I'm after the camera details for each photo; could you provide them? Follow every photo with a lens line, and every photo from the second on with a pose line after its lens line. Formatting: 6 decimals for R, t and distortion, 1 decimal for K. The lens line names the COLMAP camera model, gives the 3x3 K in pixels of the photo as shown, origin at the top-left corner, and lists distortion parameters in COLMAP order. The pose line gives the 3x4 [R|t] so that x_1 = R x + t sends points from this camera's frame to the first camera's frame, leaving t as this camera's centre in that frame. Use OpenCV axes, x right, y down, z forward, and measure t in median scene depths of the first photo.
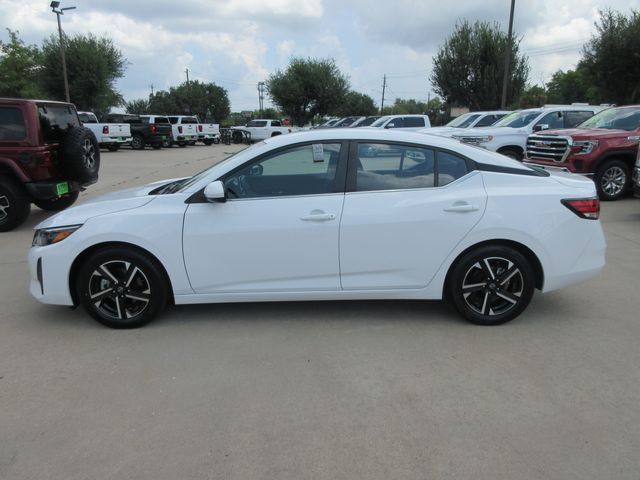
lens RADIAL K [[499.5, 0, 320.0], [0, 499.5, 240.0], [0, 0, 1]] dist [-0.005321, 0.004570]
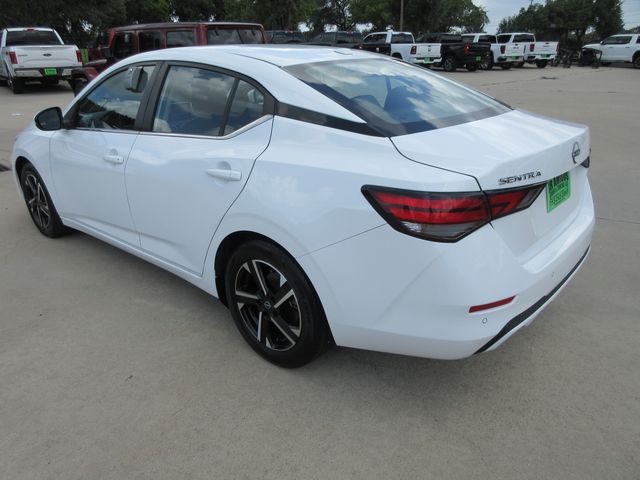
lens RADIAL K [[499.5, 0, 320.0], [0, 499.5, 240.0], [0, 0, 1]] dist [-0.005321, 0.004570]
pose [[0.732001, 0.232333, -0.640465, 0.135555], [-0.136322, 0.970995, 0.196431, -0.020800], [0.667526, -0.056478, 0.742442, 0.101824]]
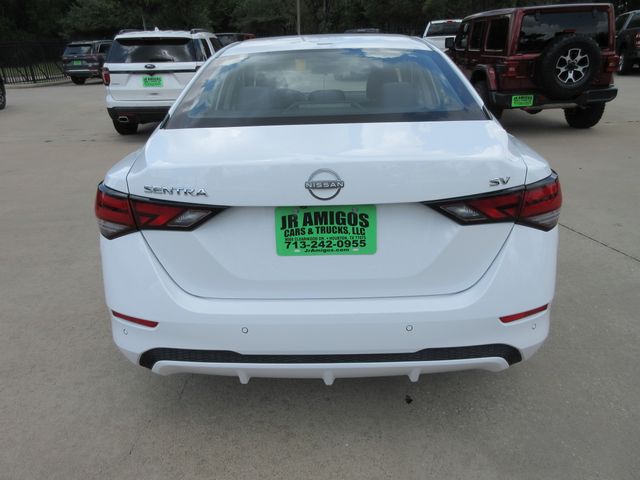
lens RADIAL K [[499.5, 0, 320.0], [0, 499.5, 240.0], [0, 0, 1]] dist [-0.005321, 0.004570]
pose [[-0.071873, 0.356026, -0.931708, 0.165140], [-0.191959, 0.911723, 0.363197, -0.038790], [0.978768, 0.204954, 0.002814, 0.190725]]
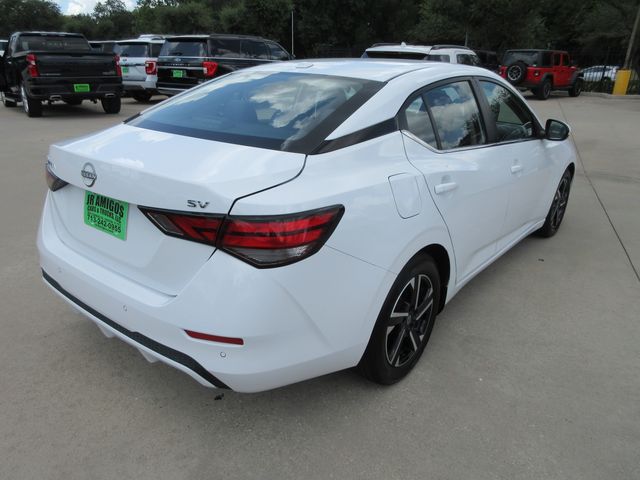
lens RADIAL K [[499.5, 0, 320.0], [0, 499.5, 240.0], [0, 0, 1]] dist [-0.005321, 0.004570]
pose [[-0.677442, 0.229962, -0.698706, 0.140540], [-0.188705, 0.863754, 0.467246, -0.056348], [0.710959, 0.448382, -0.541748, 0.257994]]
